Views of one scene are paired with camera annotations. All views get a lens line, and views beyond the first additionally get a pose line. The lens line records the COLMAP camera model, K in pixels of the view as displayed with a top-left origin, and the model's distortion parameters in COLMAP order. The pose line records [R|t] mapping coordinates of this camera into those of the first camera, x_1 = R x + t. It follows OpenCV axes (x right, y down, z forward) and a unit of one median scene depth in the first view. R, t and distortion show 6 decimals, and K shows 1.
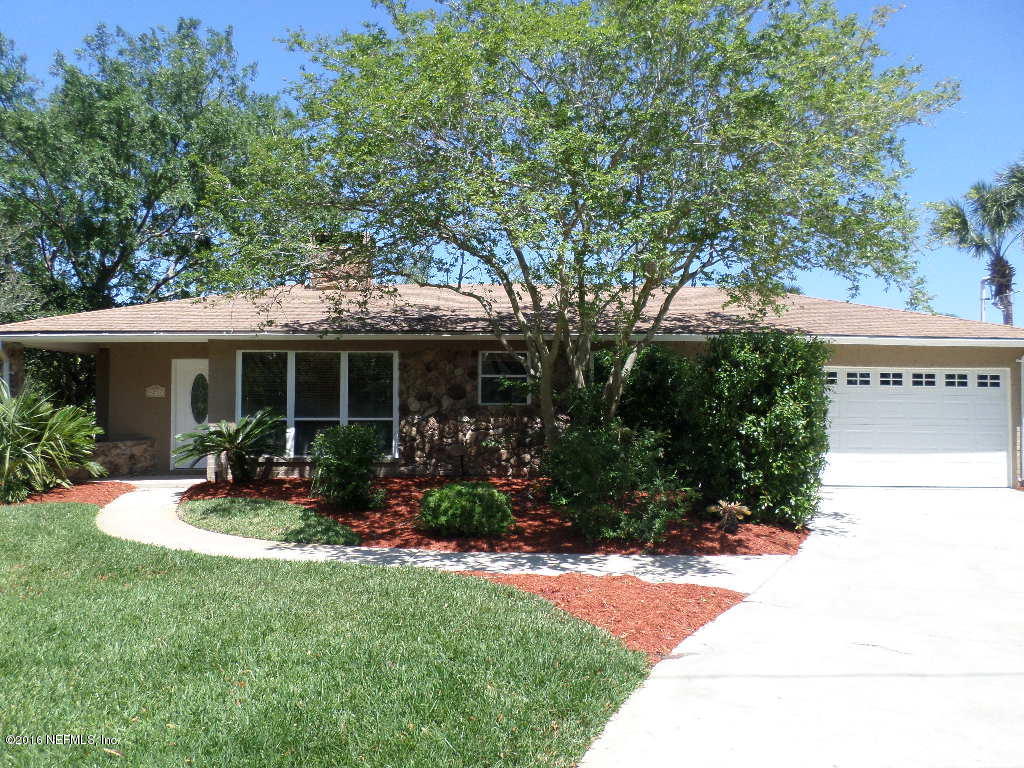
lens RADIAL K [[775.9, 0, 512.0], [0, 775.9, 384.0], [0, 0, 1]] dist [-0.023788, -0.007356]
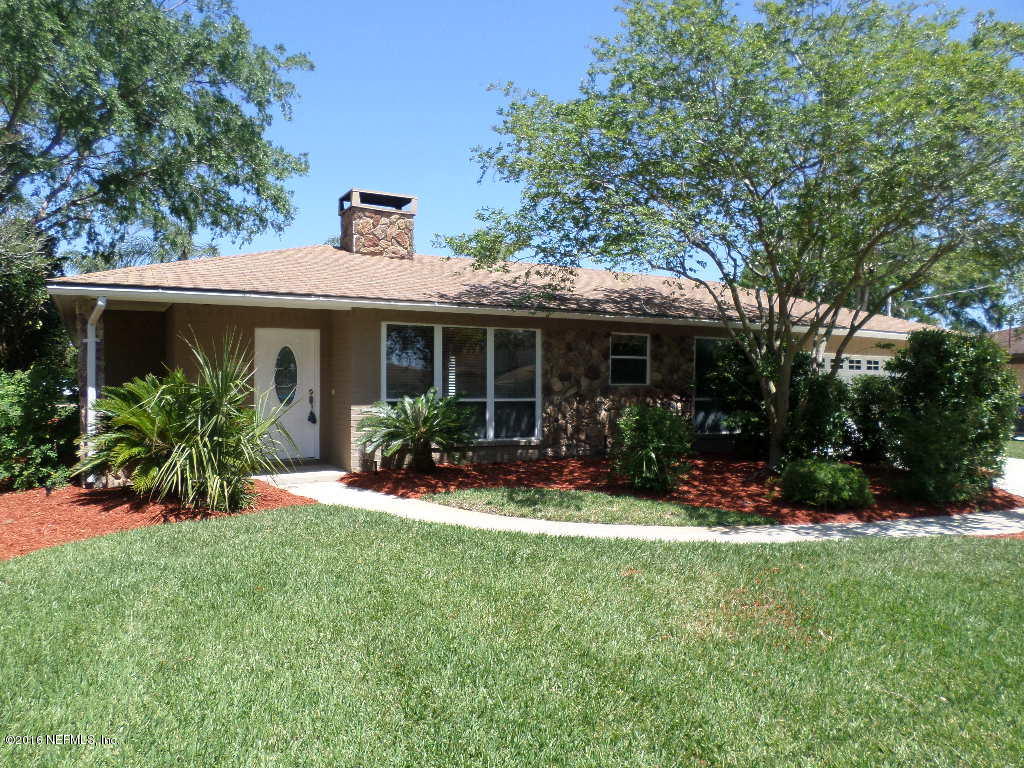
lens RADIAL K [[775.9, 0, 512.0], [0, 775.9, 384.0], [0, 0, 1]] dist [-0.023788, -0.007356]
pose [[0.874456, 0.000676, 0.485104, -0.648215], [-0.019153, 0.999267, 0.033133, -0.005904], [-0.484726, -0.038264, 0.873828, 0.174777]]
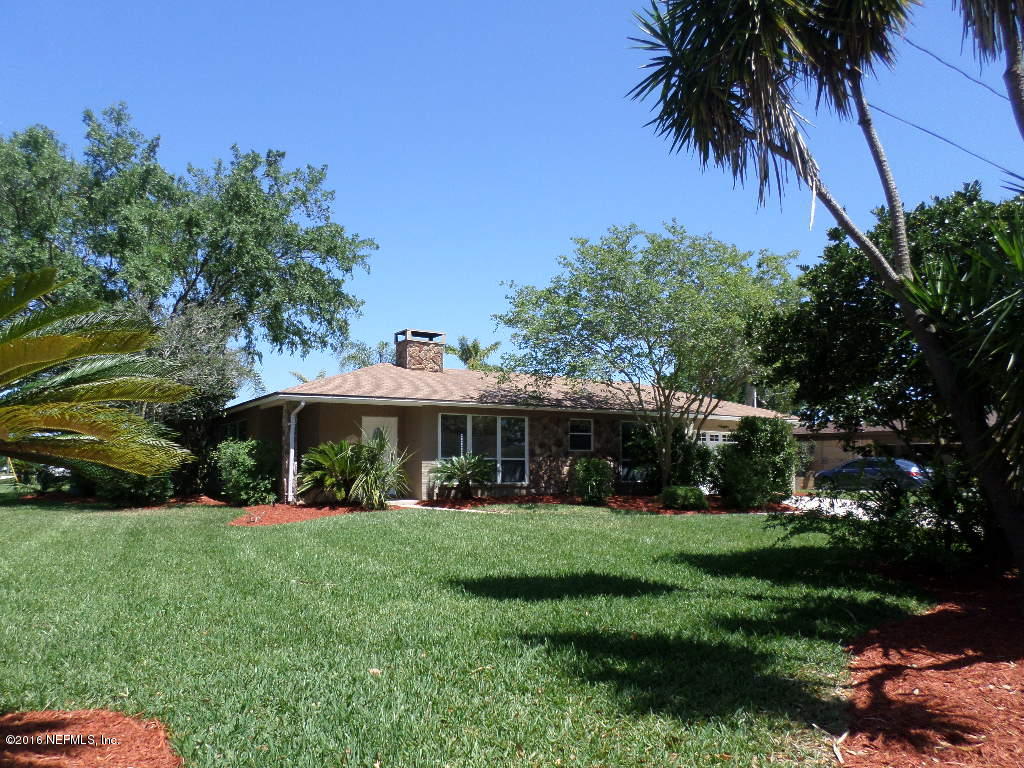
lens RADIAL K [[775.9, 0, 512.0], [0, 775.9, 384.0], [0, 0, 1]] dist [-0.023788, -0.007356]
pose [[0.842677, 0.053479, 0.535758, -1.046051], [-0.014302, 0.996927, -0.077019, 0.014064], [-0.538230, 0.057240, 0.840852, -0.341398]]
